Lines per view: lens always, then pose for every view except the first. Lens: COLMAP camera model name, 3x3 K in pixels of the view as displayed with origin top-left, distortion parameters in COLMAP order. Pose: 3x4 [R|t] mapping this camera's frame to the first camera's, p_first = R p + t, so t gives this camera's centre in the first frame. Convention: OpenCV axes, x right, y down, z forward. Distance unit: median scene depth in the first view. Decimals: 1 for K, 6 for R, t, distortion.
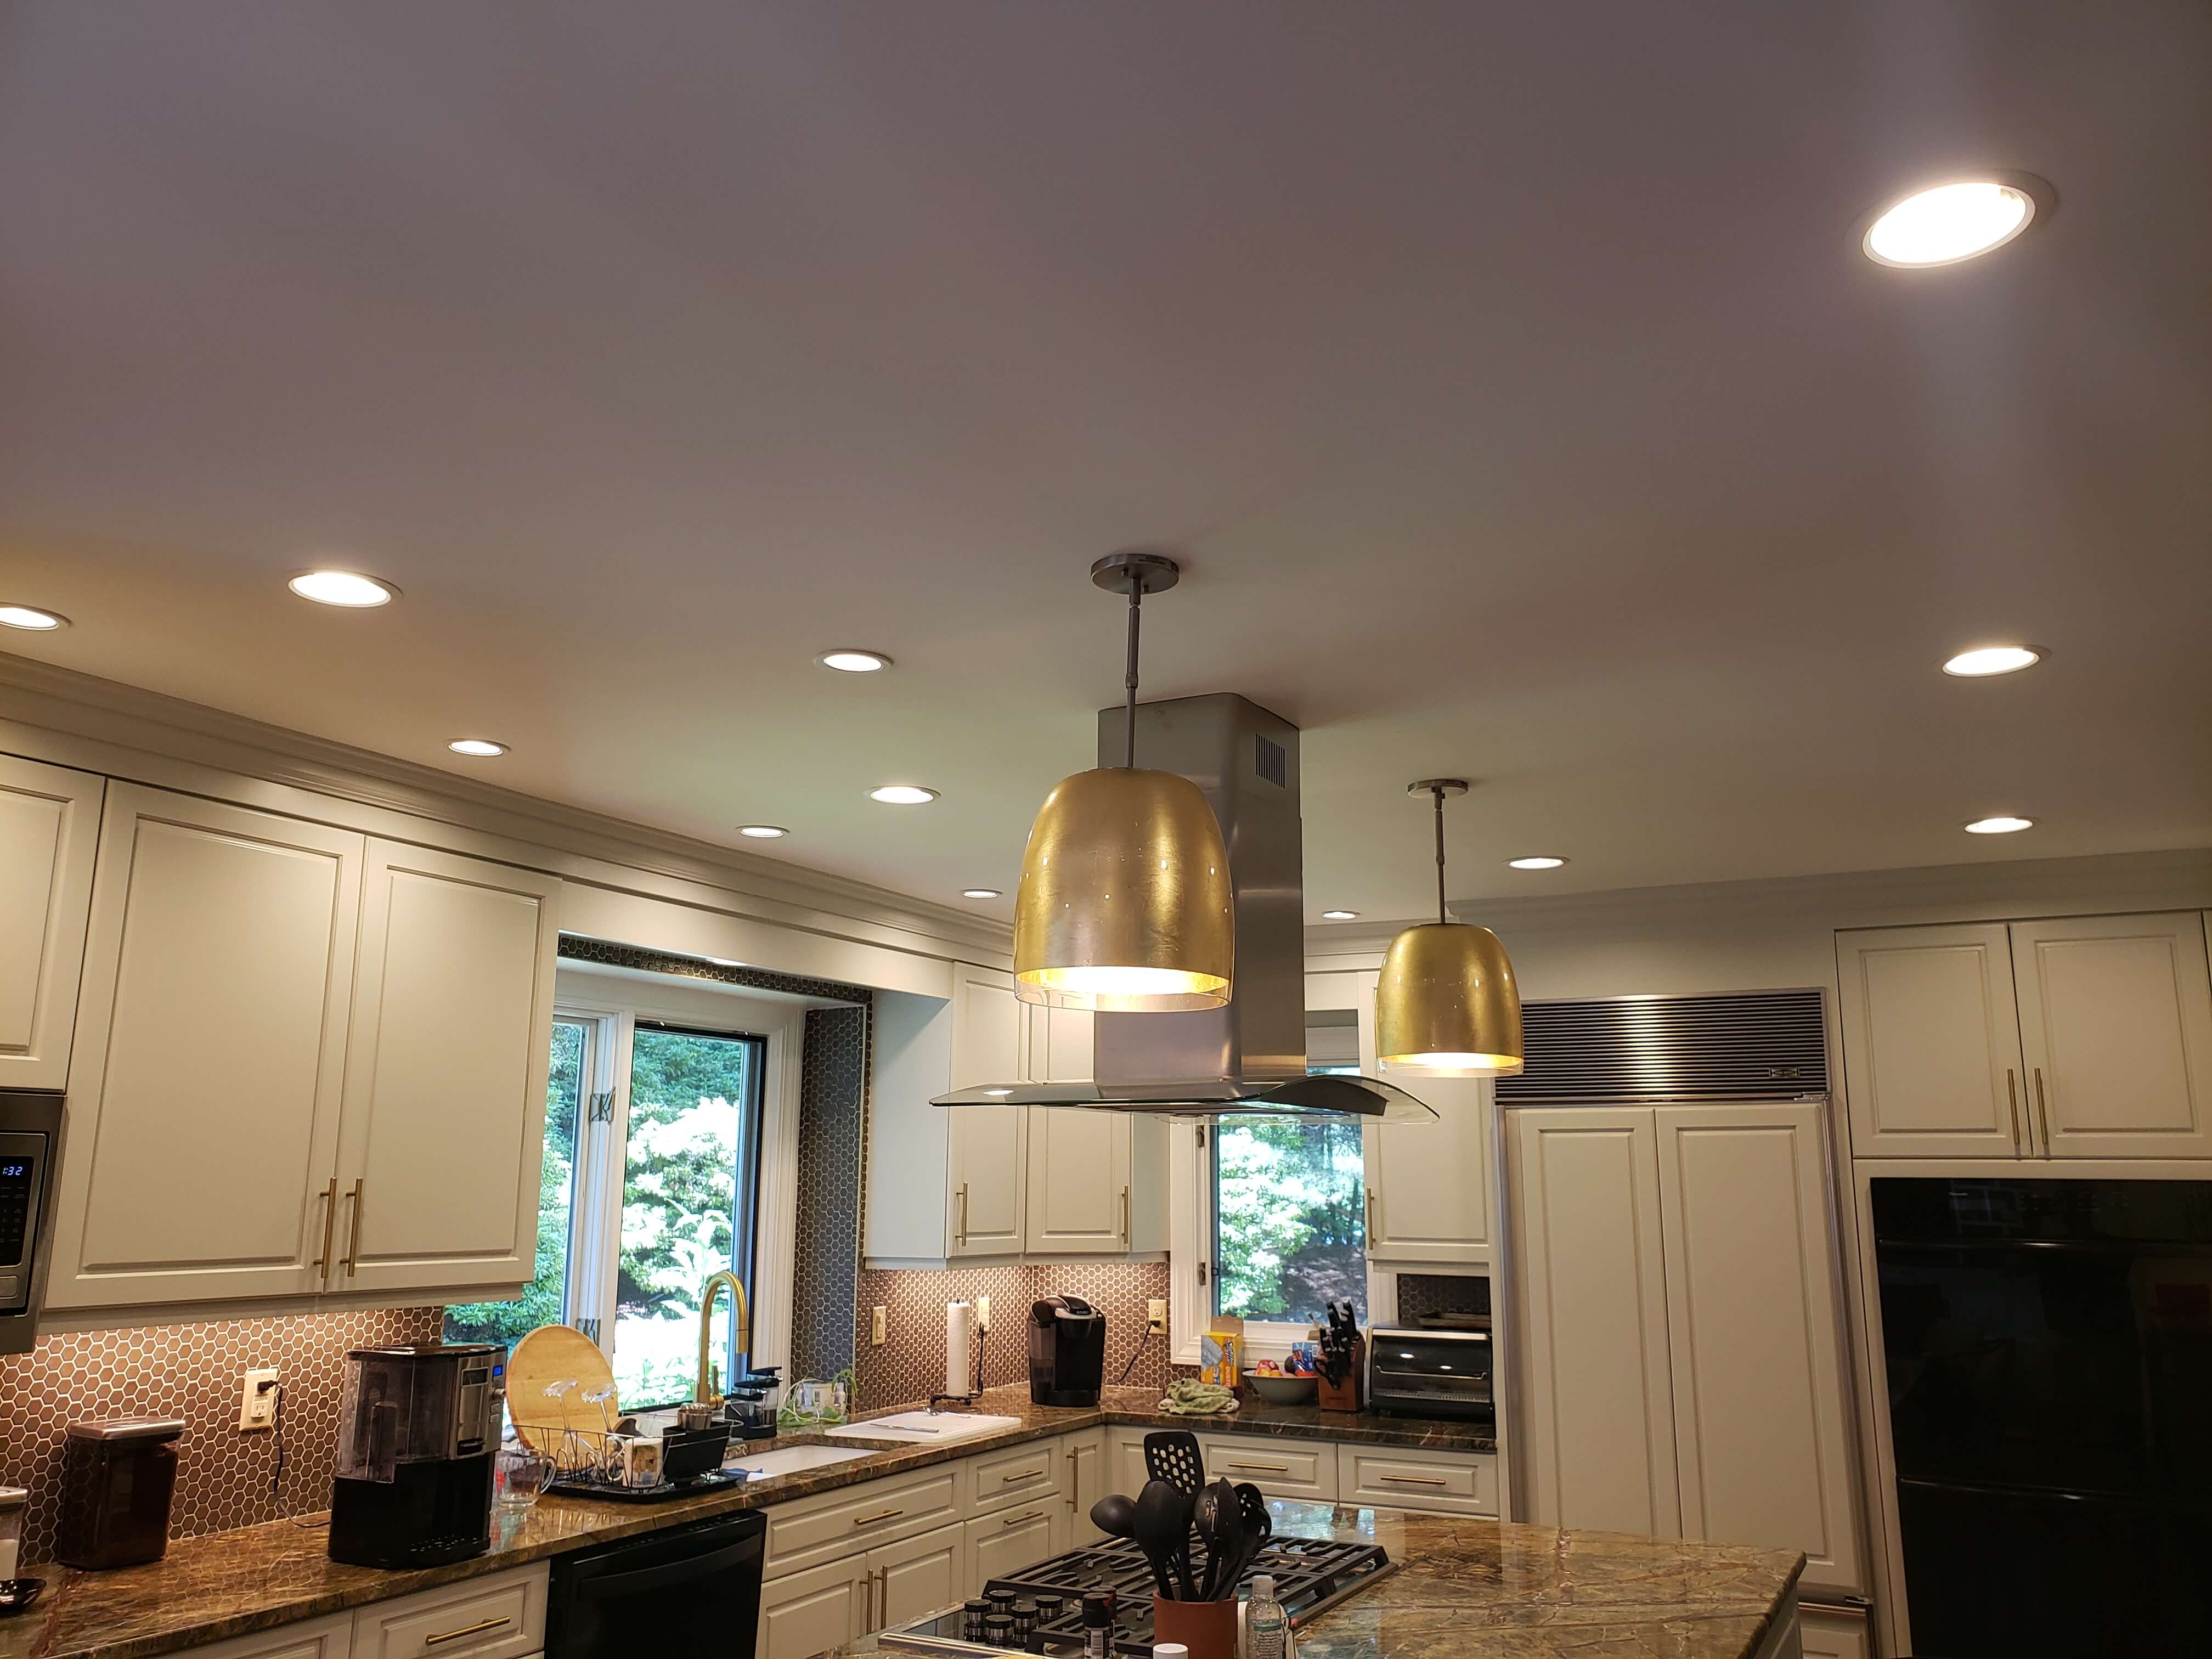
lens RADIAL K [[1696.5, 0, 1110.7], [0, 1696.5, 820.3], [0, 0, 1]] dist [-0.004140, -0.000023]
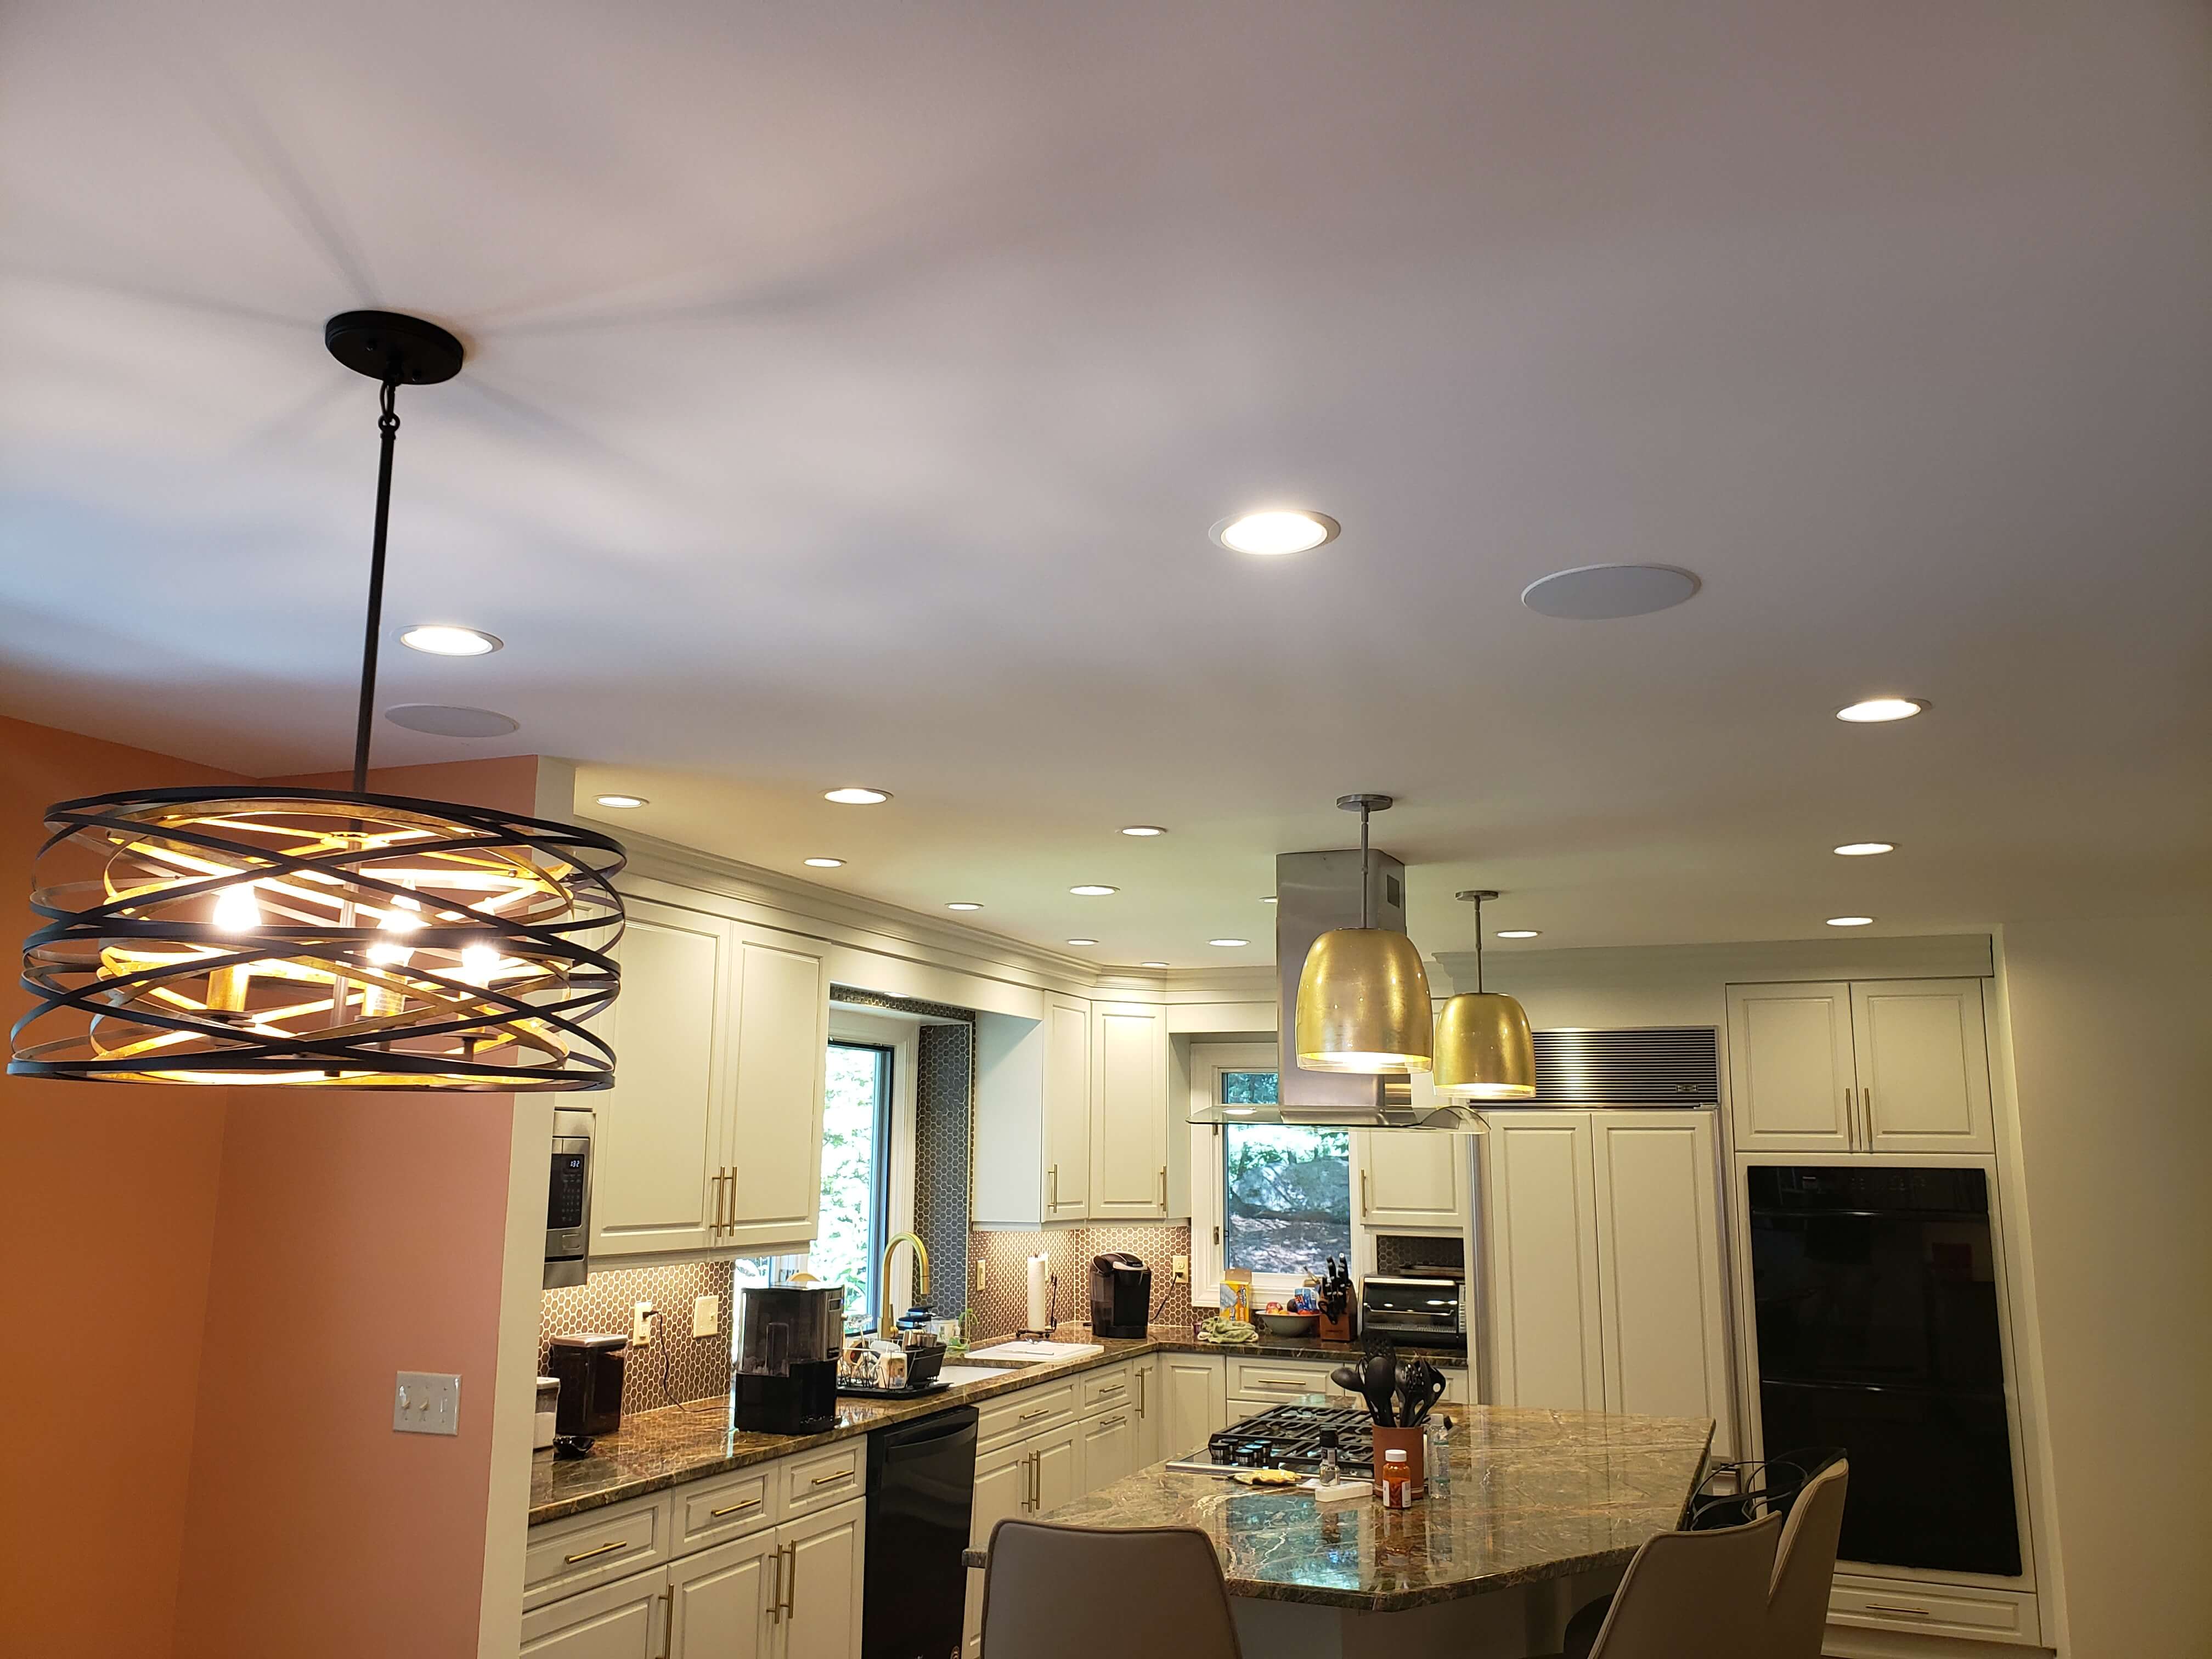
lens RADIAL K [[1664.6, 0, 1106.0], [0, 1664.6, 829.5], [0, 0, 1]] dist [-0.006827, -0.003038]
pose [[0.996075, 0.022163, 0.085696, -0.177452], [-0.023992, 0.999504, 0.020376, -0.071275], [-0.085202, -0.022352, 0.996113, -0.271187]]
